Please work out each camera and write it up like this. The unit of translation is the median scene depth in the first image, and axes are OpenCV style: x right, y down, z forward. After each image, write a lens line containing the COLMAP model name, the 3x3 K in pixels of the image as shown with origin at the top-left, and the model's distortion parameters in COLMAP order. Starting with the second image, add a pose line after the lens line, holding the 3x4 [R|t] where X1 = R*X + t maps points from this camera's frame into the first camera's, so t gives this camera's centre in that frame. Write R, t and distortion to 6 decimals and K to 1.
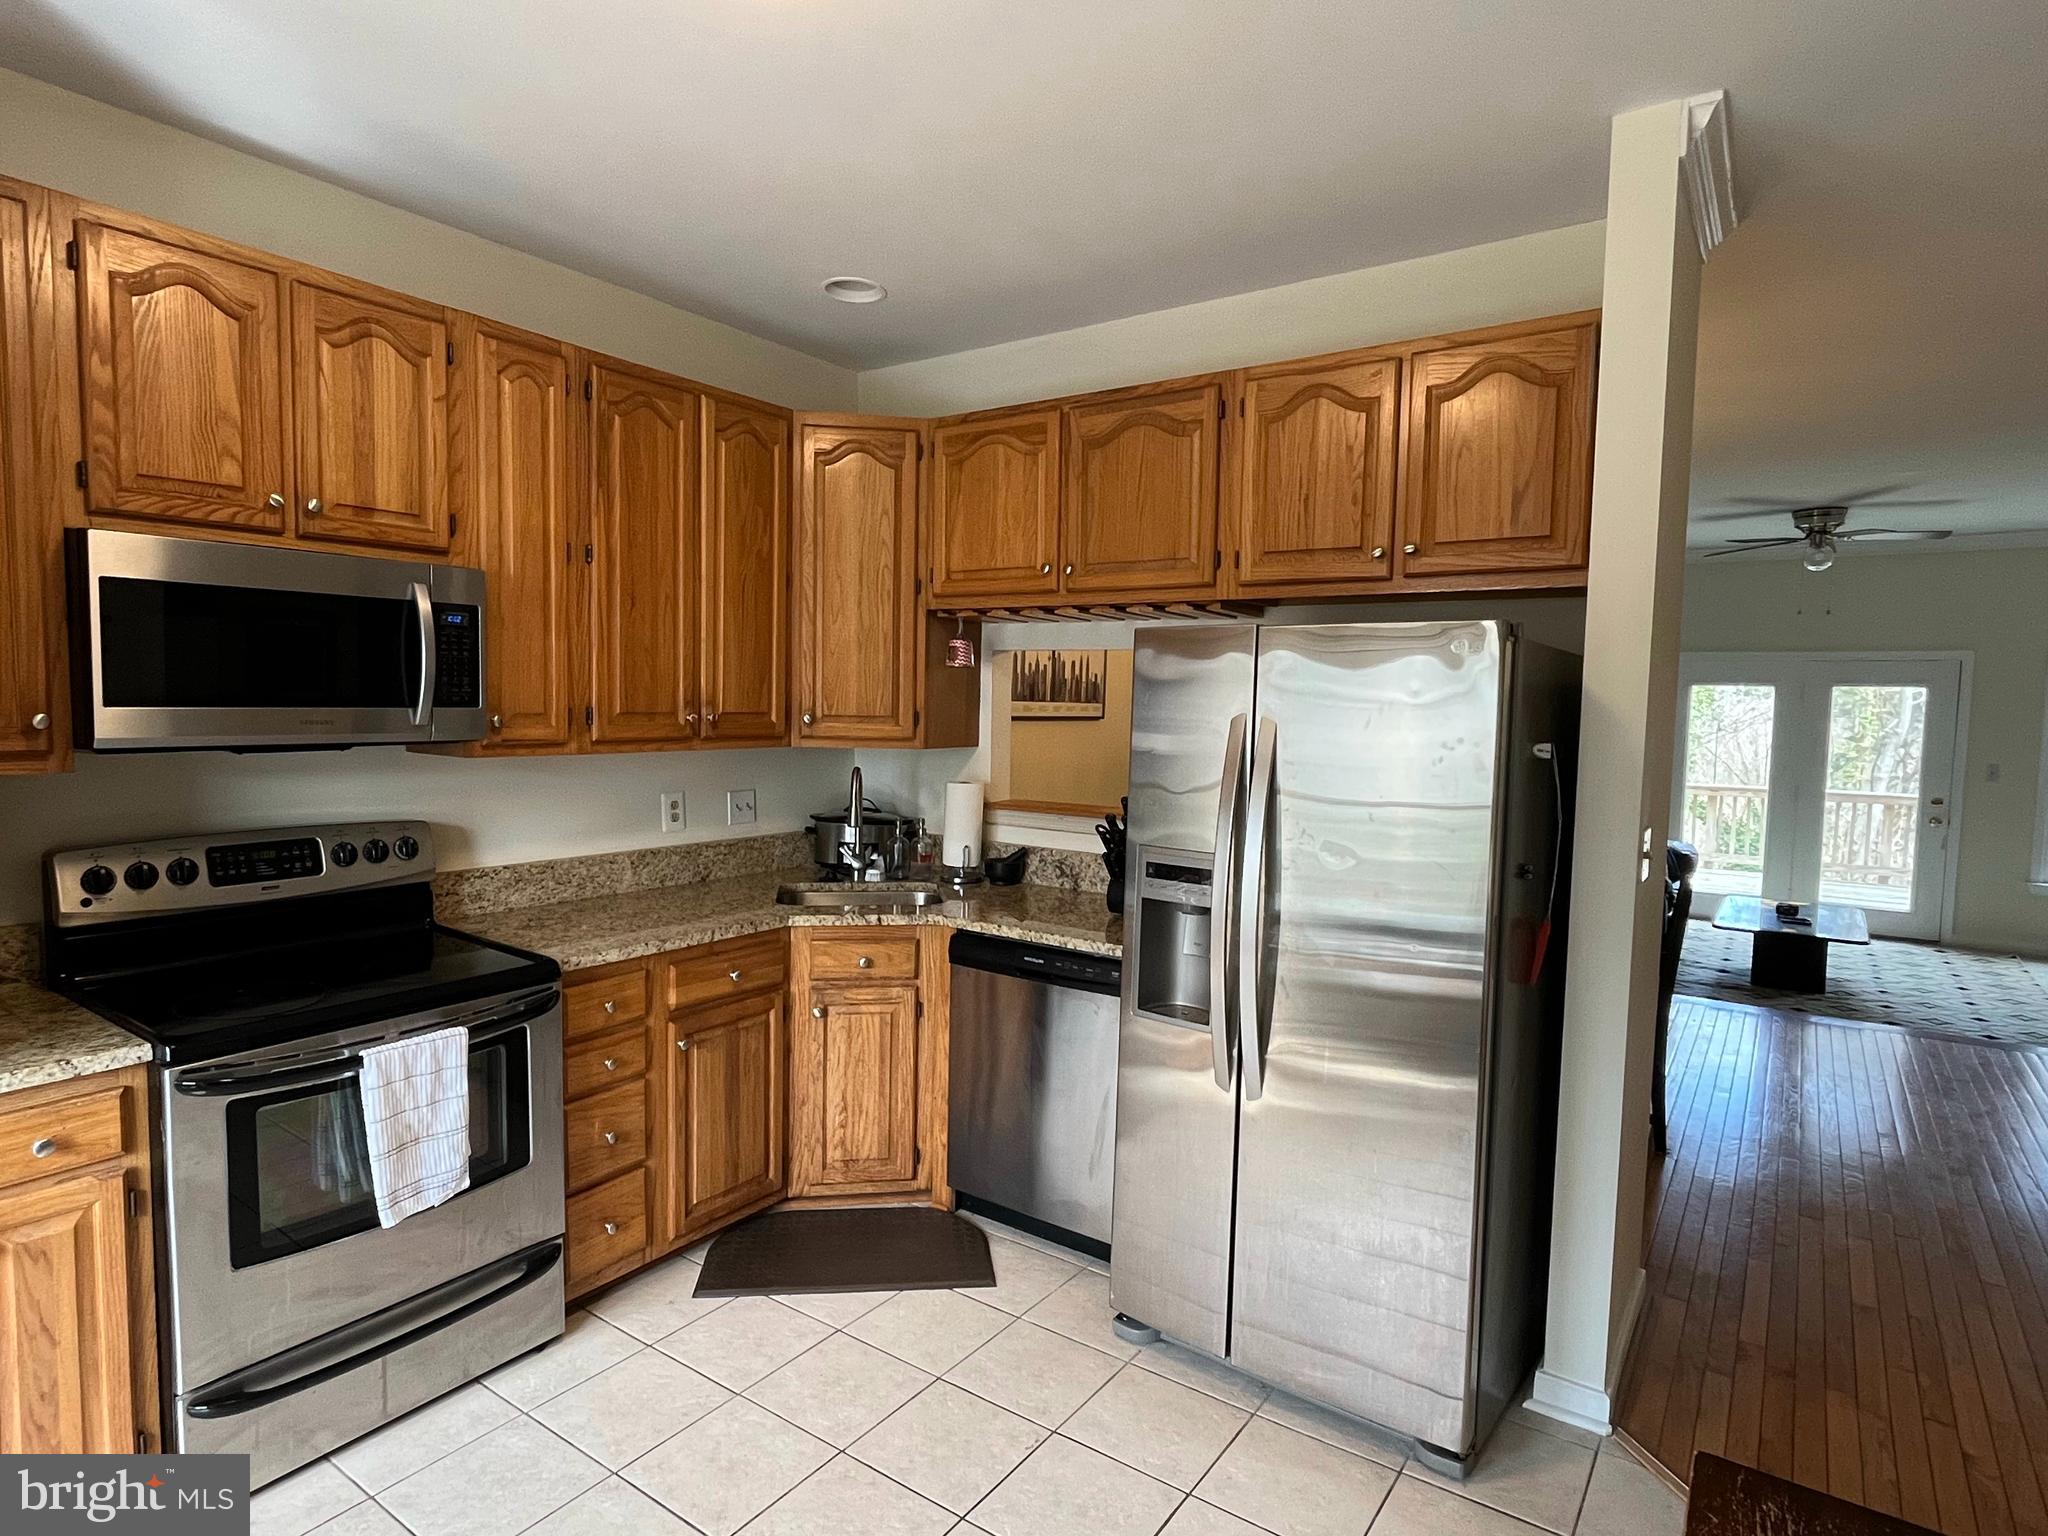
lens RADIAL K [[1114.3, 0, 1015.8], [0, 1114.3, 774.7], [0, 0, 1]] dist [-0.003872, 0.000437]
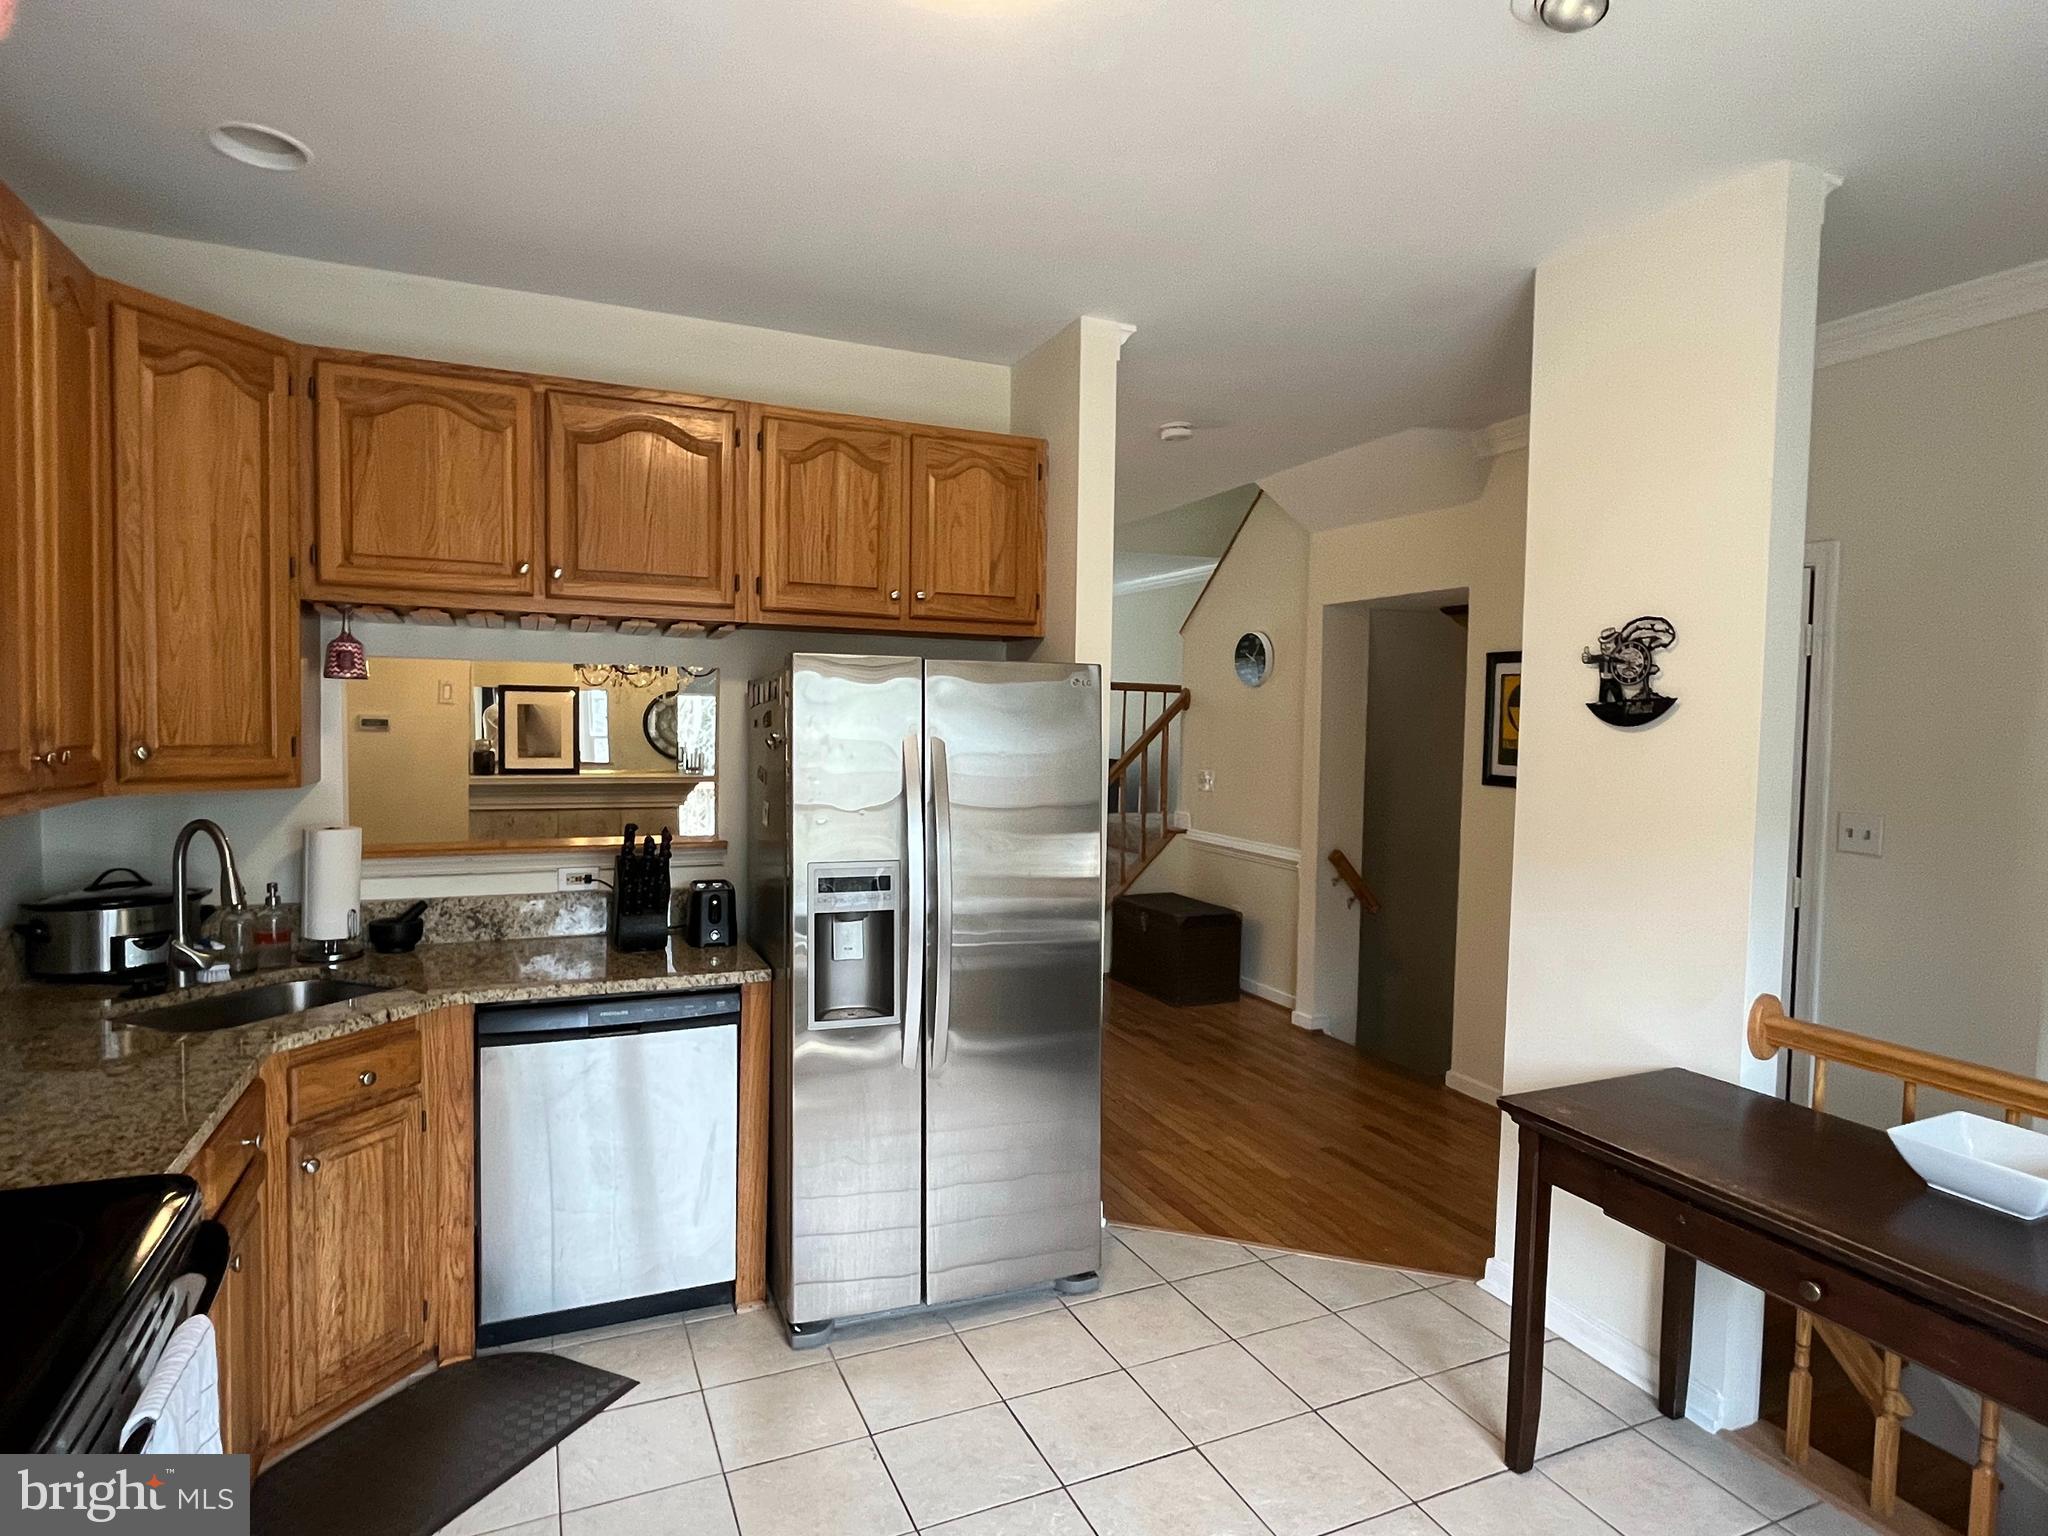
lens RADIAL K [[1114.3, 0, 1015.8], [0, 1114.3, 774.7], [0, 0, 1]] dist [-0.003872, 0.000437]
pose [[0.511202, -0.053300, 0.857806, -0.530909], [0.055142, 0.998053, 0.029152, -0.030279], [-0.857690, 0.032399, 0.513146, 0.239848]]
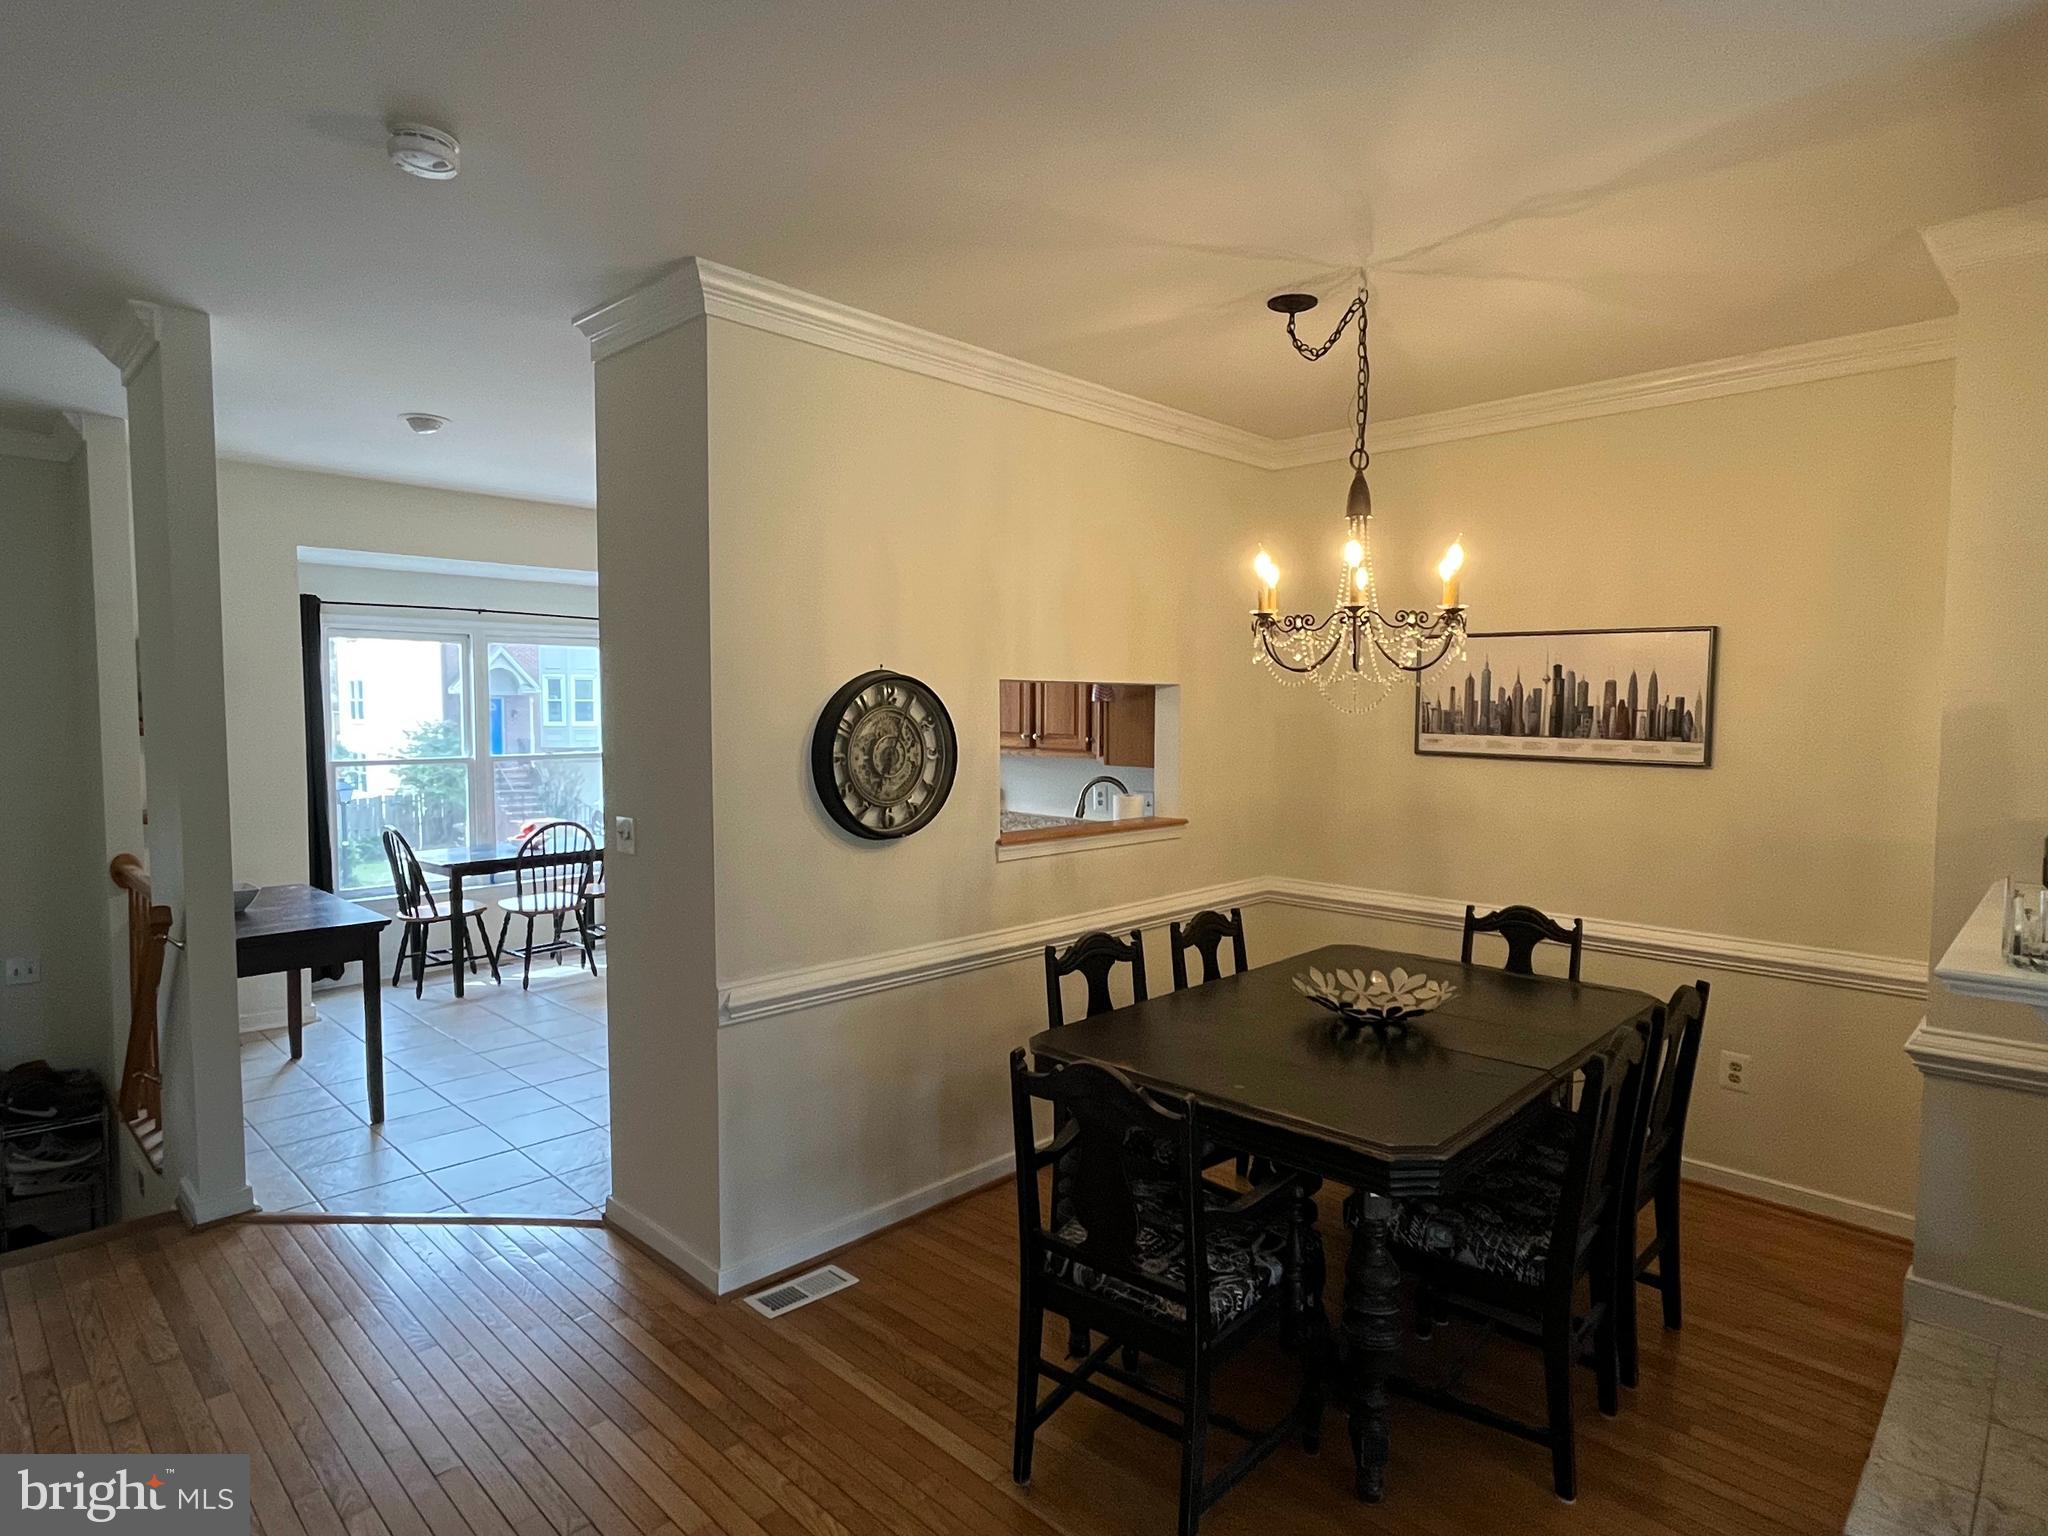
lens RADIAL K [[1114.3, 0, 1015.8], [0, 1114.3, 774.7], [0, 0, 1]] dist [-0.003872, 0.000437]
pose [[-0.160051, 0.046429, -0.986016, 1.348725], [-0.078954, 0.995091, 0.059672, -0.091245], [0.983946, 0.087400, -0.155599, 1.232675]]
